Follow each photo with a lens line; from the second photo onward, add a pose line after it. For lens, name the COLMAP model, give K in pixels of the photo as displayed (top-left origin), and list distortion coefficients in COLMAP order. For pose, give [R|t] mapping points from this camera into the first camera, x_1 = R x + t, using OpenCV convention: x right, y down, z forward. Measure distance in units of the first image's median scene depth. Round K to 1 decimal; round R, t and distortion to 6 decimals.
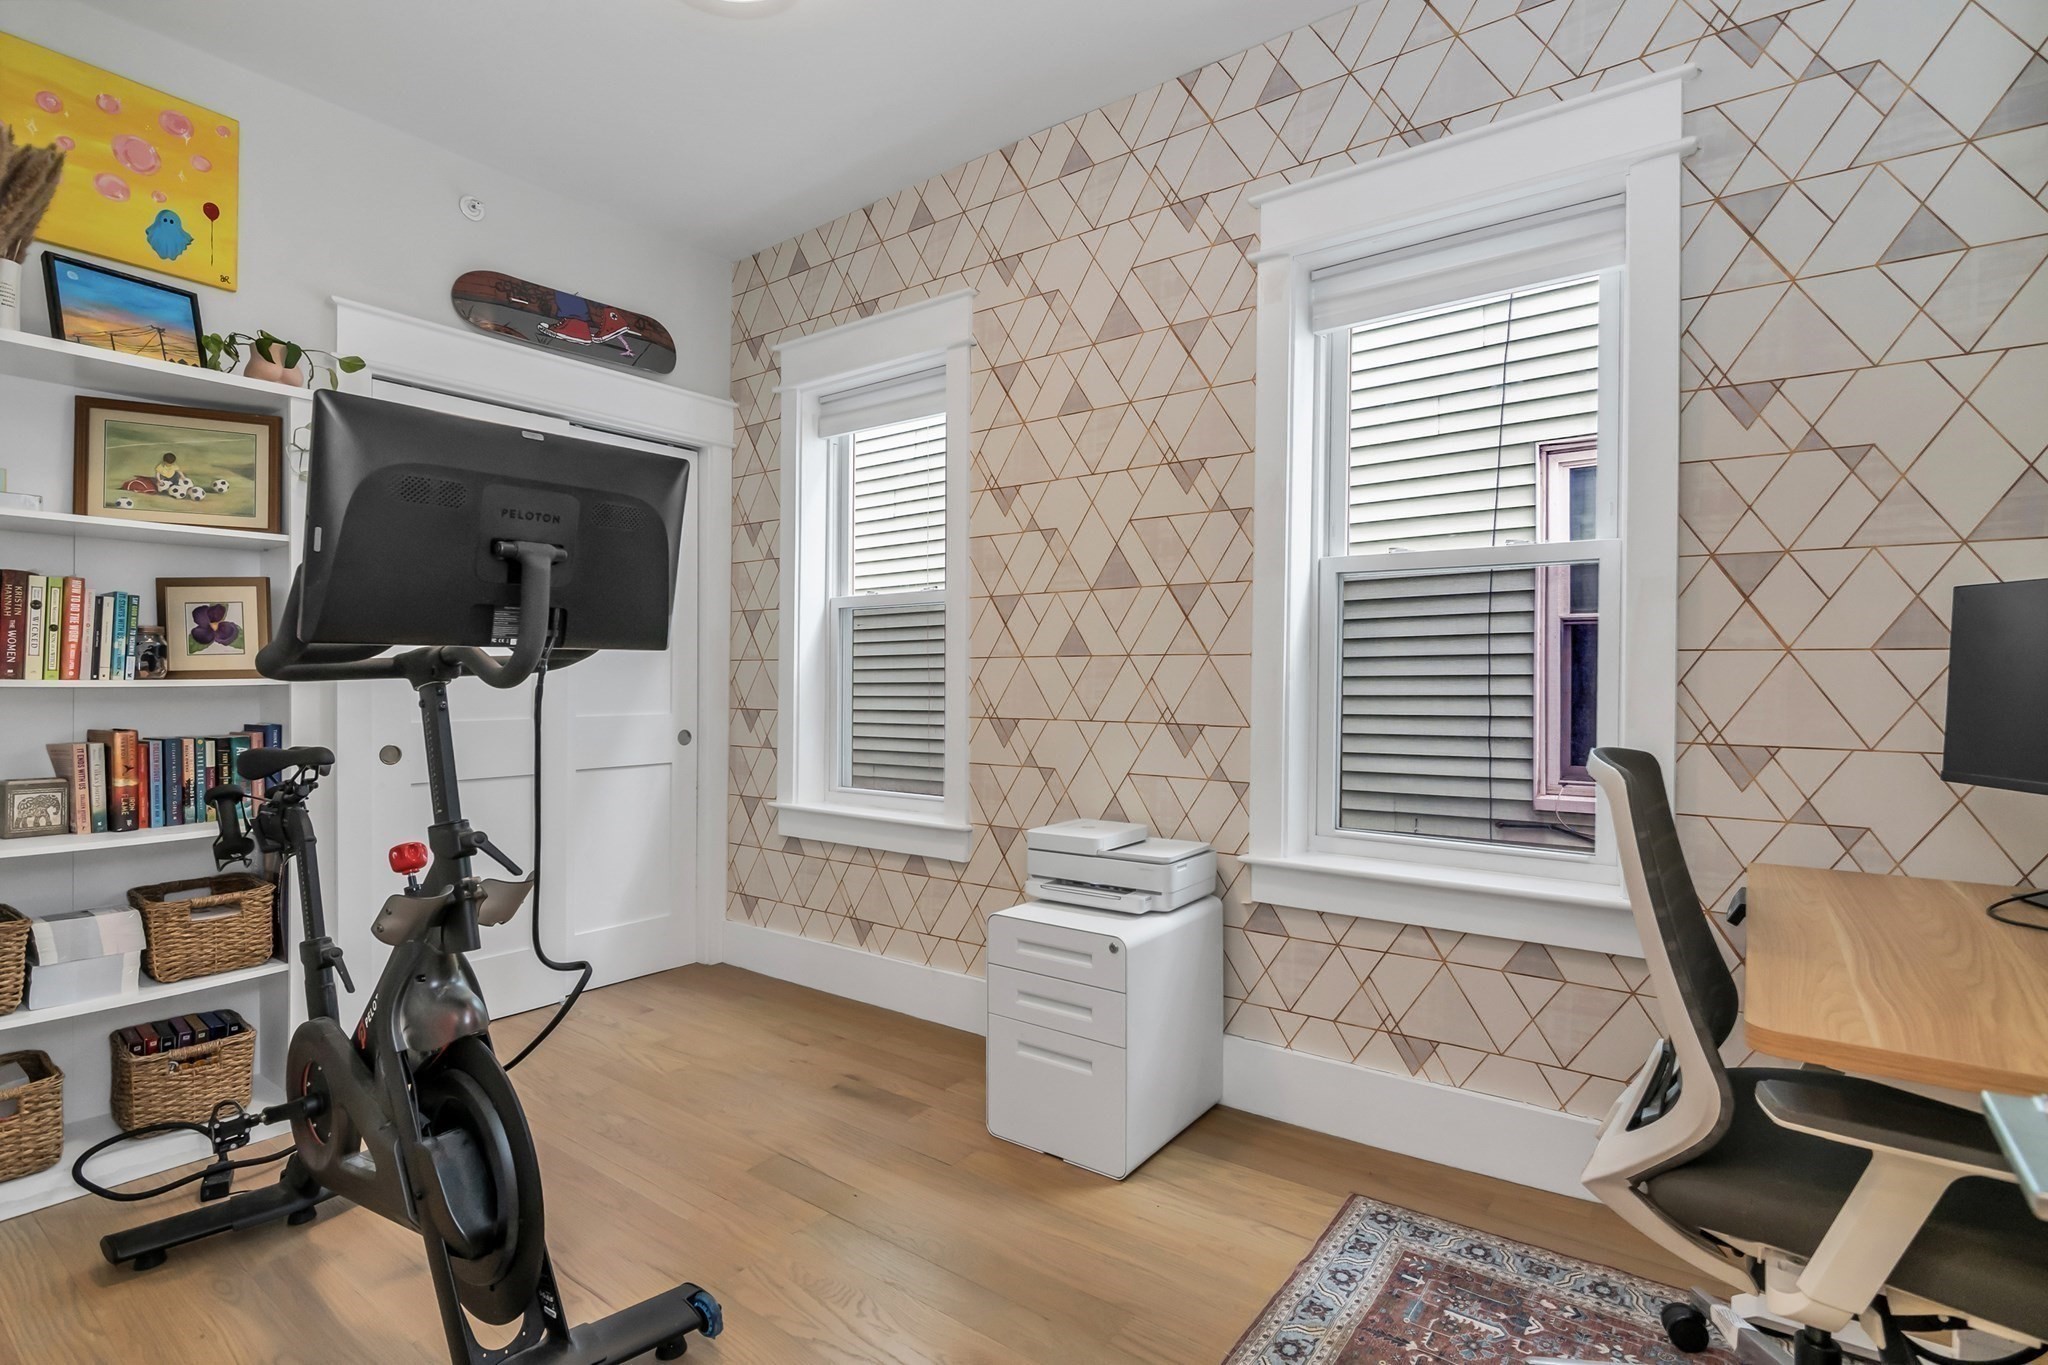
lens RADIAL K [[993.9, 0, 1011.7], [0, 993.9, 696.4], [0, 0, 1]] dist [0.001465, 0.000914]
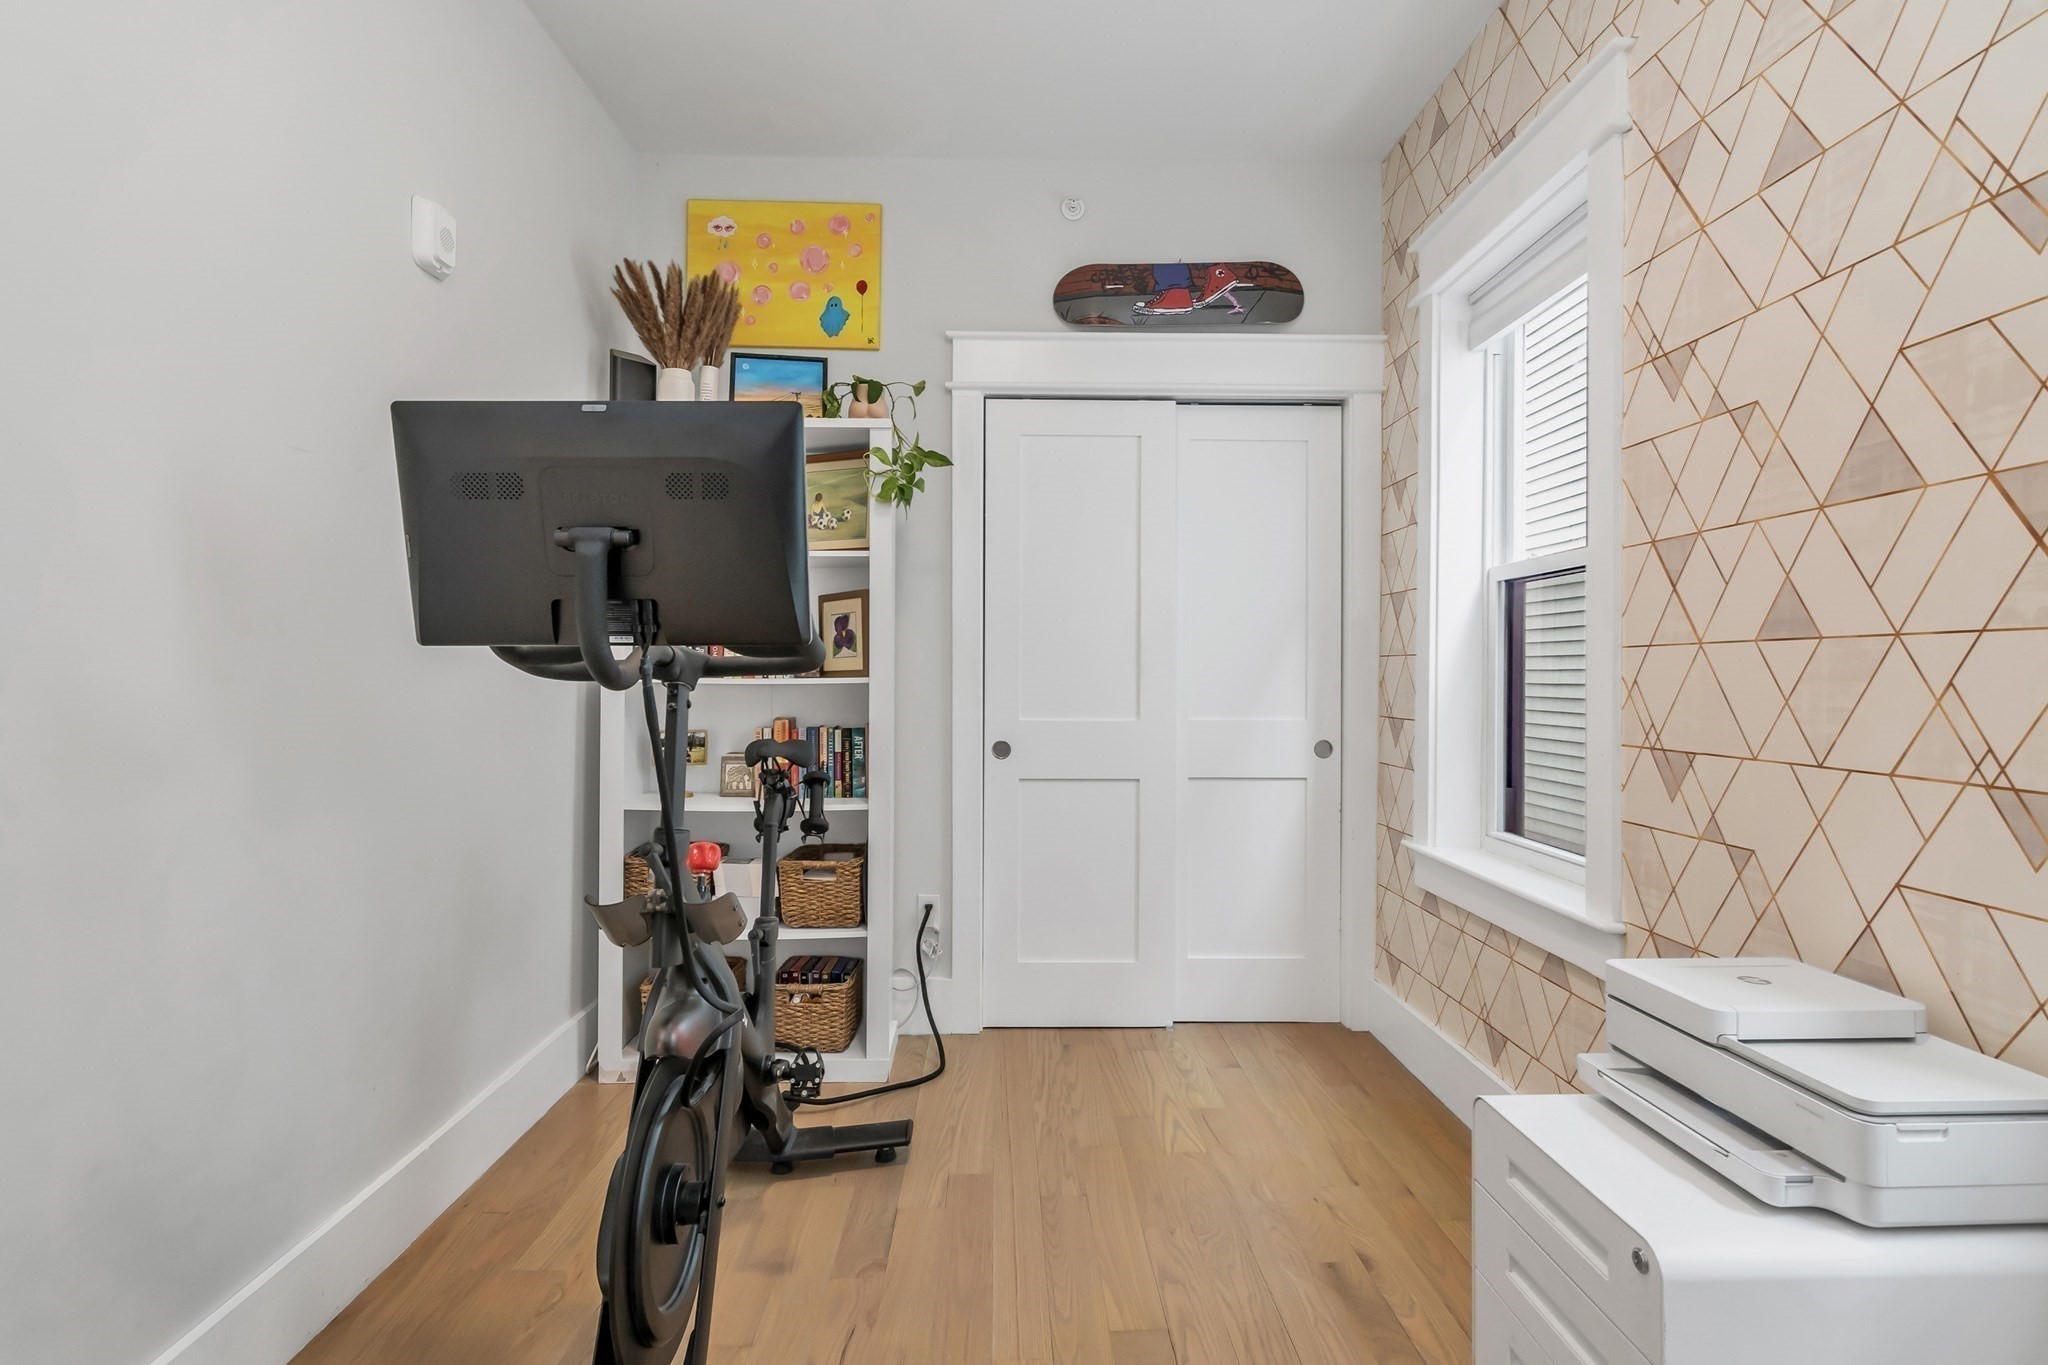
lens RADIAL K [[995.0, 0, 1023.1], [0, 995.0, 673.8], [0, 0, 1]] dist [-0.001596, 0.000637]
pose [[0.620447, 0.000486, -0.784248, 0.225923], [-0.016973, 0.999774, -0.012809, -0.009237], [0.784065, 0.021258, 0.620315, 0.372347]]
